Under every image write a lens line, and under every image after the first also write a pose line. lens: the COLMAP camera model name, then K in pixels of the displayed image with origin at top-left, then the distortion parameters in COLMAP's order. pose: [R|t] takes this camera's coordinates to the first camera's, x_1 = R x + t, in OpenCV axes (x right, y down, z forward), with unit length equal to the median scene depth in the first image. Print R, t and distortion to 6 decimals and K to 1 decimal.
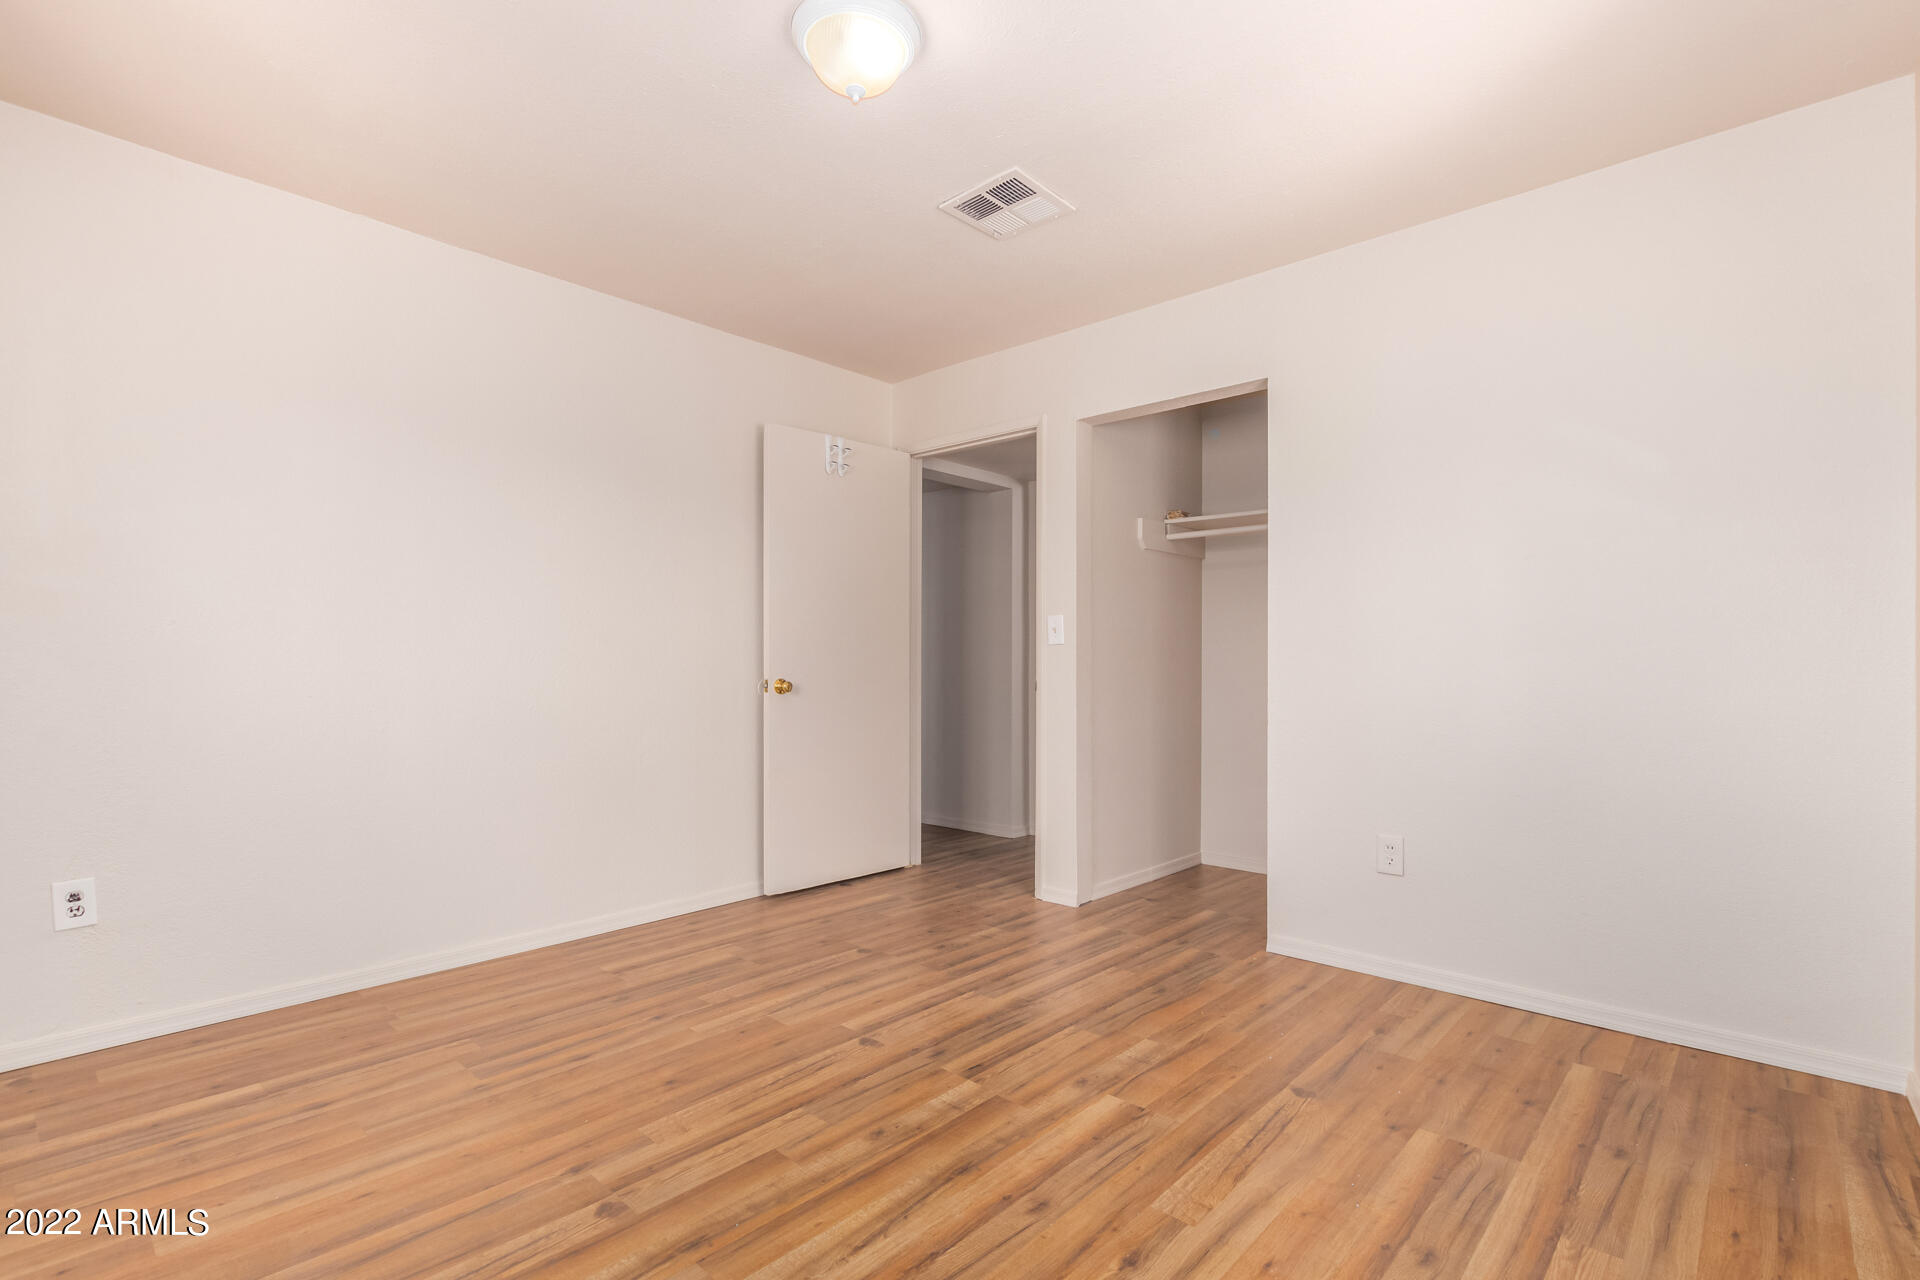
lens RADIAL K [[871.7, 0, 1060.0], [0, 871.7, 718.1], [0, 0, 1]] dist [0.000426, -0.002220]
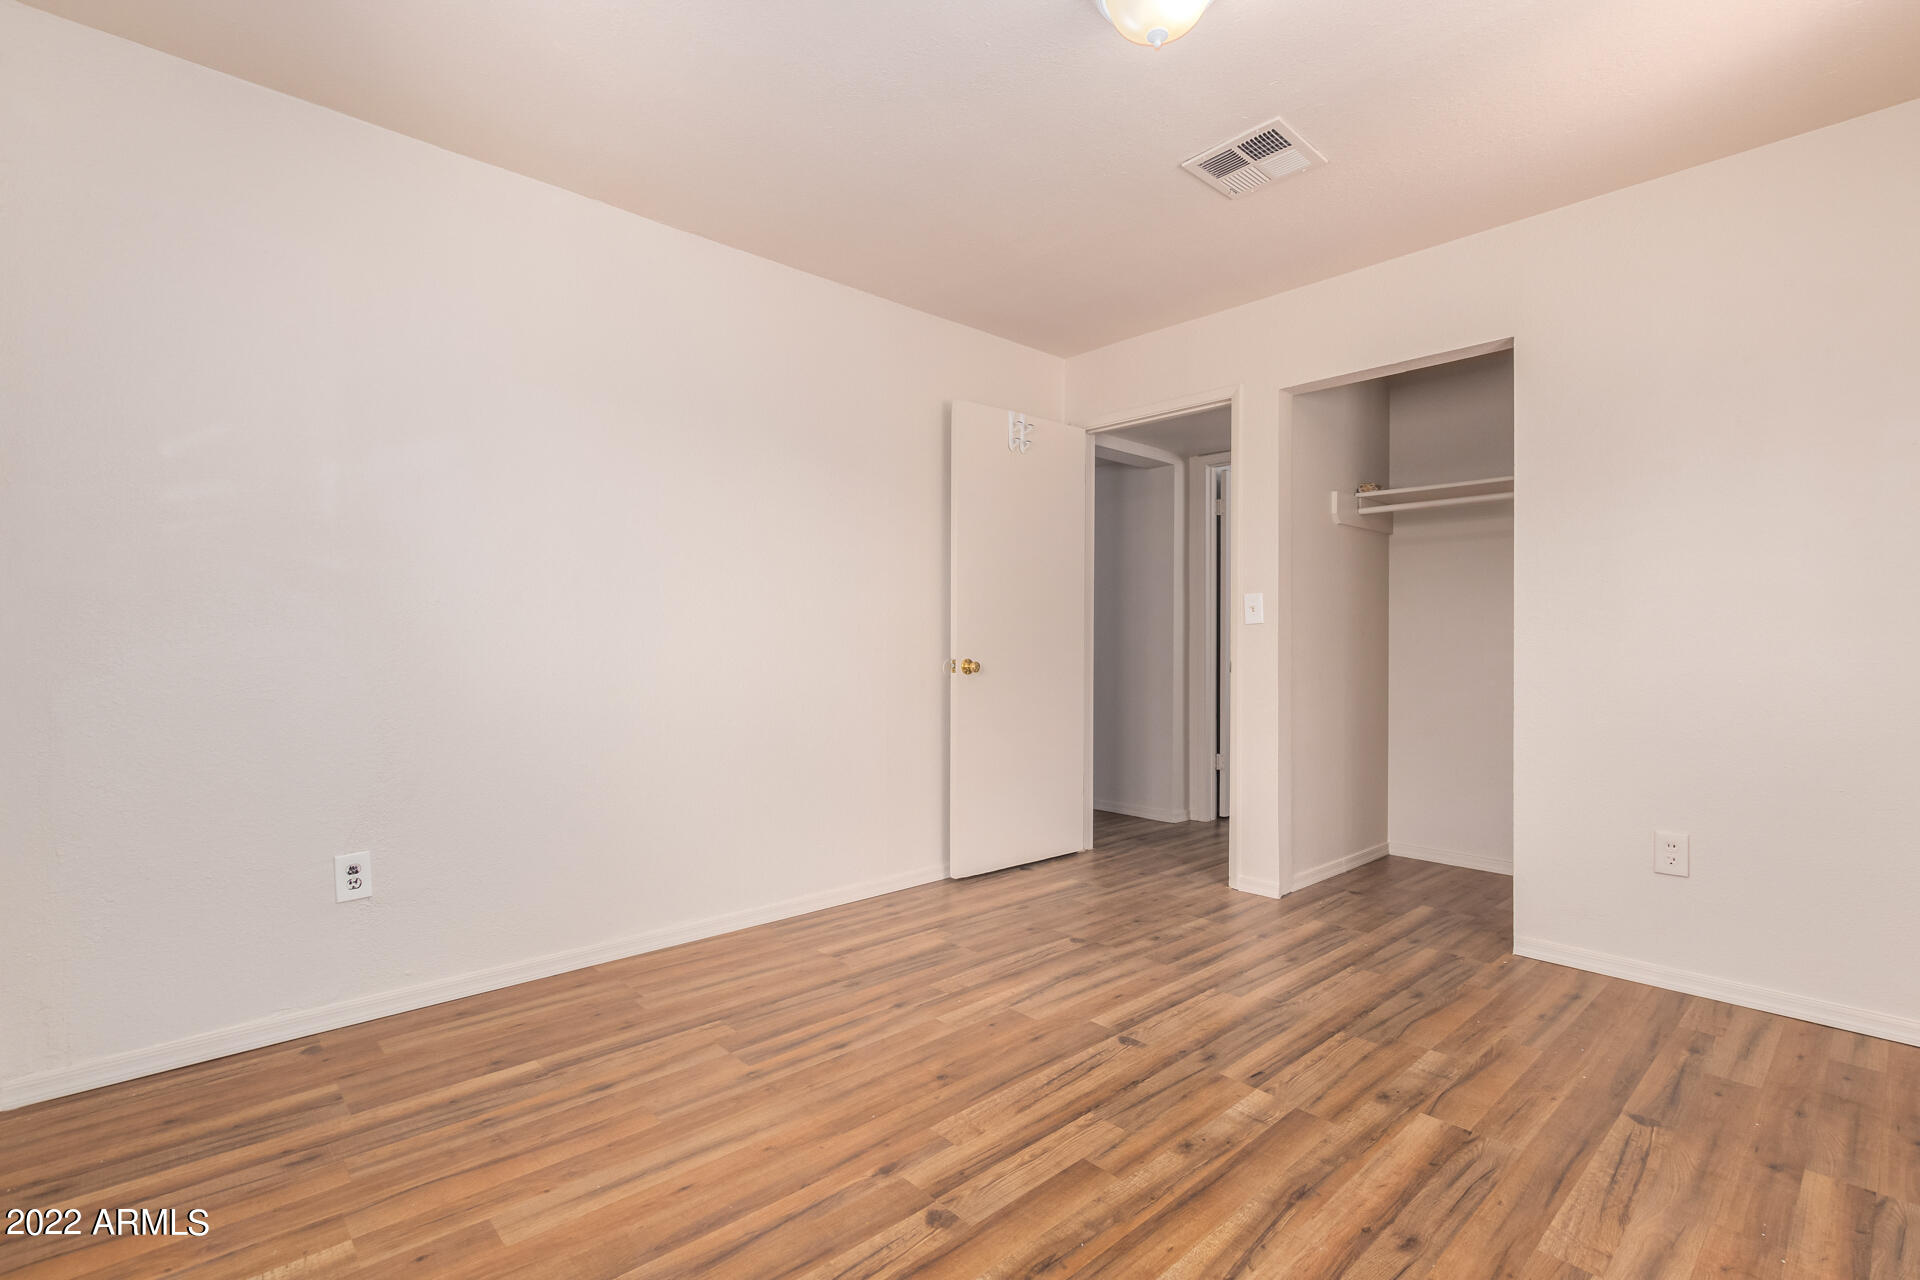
lens RADIAL K [[871.7, 0, 1060.8], [0, 871.7, 693.3], [0, 0, 1]] dist [0.000426, -0.002220]
pose [[0.996147, 0.005130, -0.087549, -0.214347], [-0.005794, 0.999956, -0.007325, 0.000610], [0.087508, 0.007804, 0.996133, 0.046520]]
